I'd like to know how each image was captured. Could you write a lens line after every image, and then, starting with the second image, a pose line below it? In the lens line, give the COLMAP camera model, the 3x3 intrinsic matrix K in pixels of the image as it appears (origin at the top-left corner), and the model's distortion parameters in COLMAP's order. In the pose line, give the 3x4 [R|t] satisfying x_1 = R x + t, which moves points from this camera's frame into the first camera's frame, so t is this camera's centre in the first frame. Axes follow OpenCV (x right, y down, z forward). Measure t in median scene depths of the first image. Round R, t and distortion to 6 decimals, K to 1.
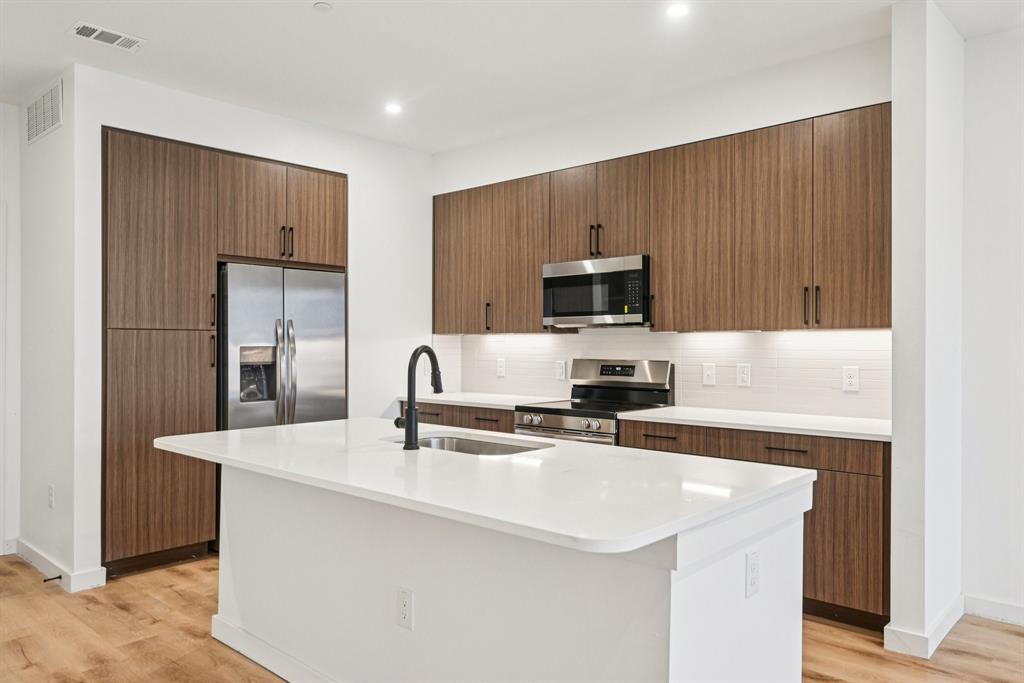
lens RADIAL K [[726.2, 0, 512.0], [0, 726.2, 341.5], [0, 0, 1]] dist [0.002315, 0.002903]
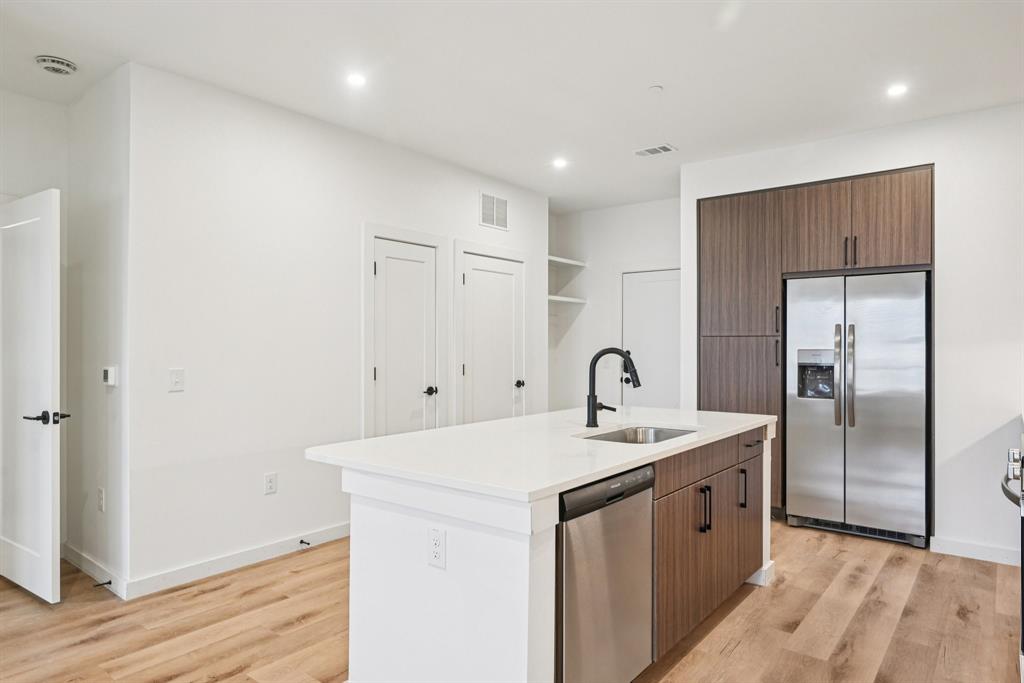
lens RADIAL K [[623.8, 0, 512.0], [0, 623.8, 341.5], [0, 0, 1]] dist [-0.002372, -0.000536]
pose [[0.068150, -0.006951, -0.997651, 0.599164], [-0.000446, 0.999975, -0.006998, 0.001297], [0.997675, 0.000922, 0.068145, 0.475939]]
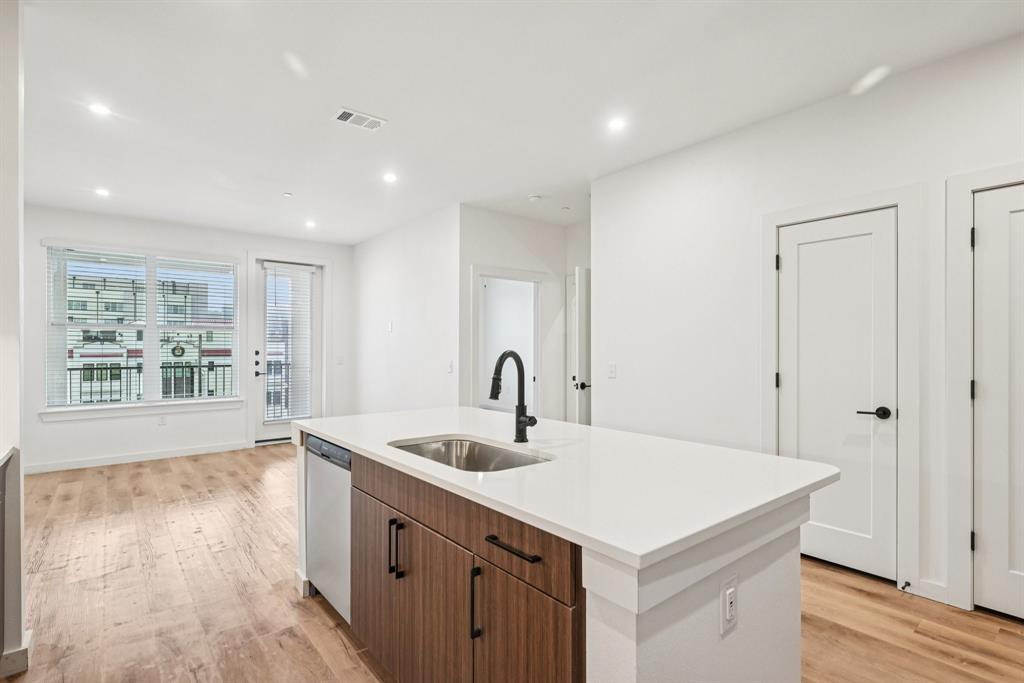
lens RADIAL K [[505.1, 0, 512.0], [0, 505.1, 341.5], [0, 0, 1]] dist [-0.001522, -0.000292]
pose [[-0.989982, -0.000670, 0.141190, -0.143611], [-0.002199, 0.999941, -0.010674, -0.000141], [-0.141175, -0.010877, -0.989925, 1.093653]]
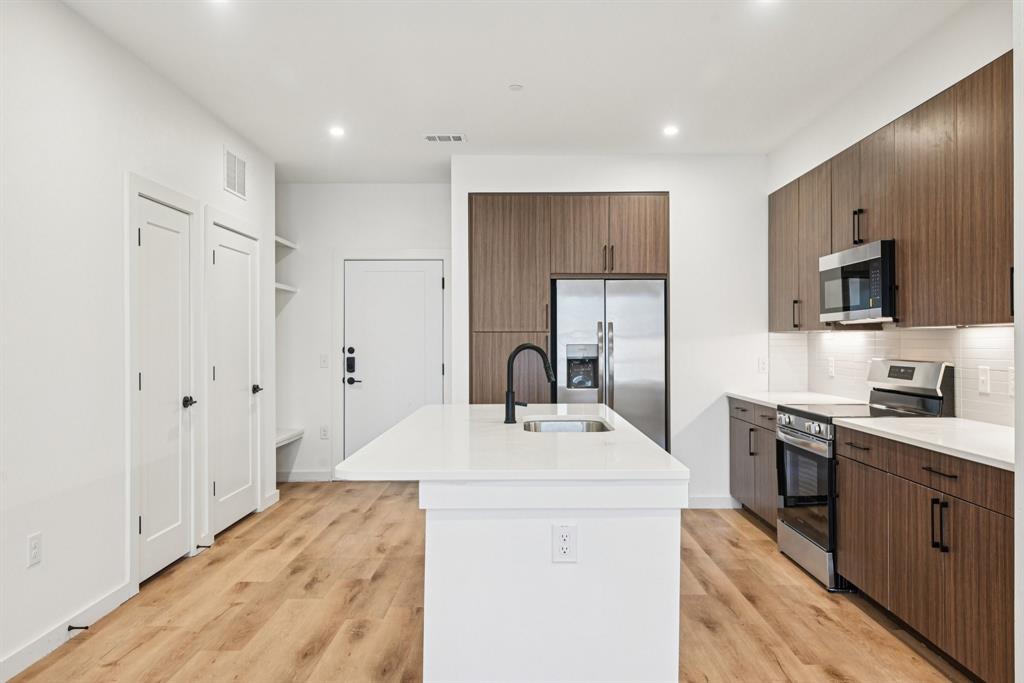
lens RADIAL K [[726.2, 0, 512.0], [0, 726.2, 341.5], [0, 0, 1]] dist [0.002315, 0.002903]
pose [[0.668418, -0.001999, -0.743783, 0.512188], [0.004050, 0.999991, 0.000951, -0.000001], [0.743774, -0.003648, 0.668421, 0.078404]]
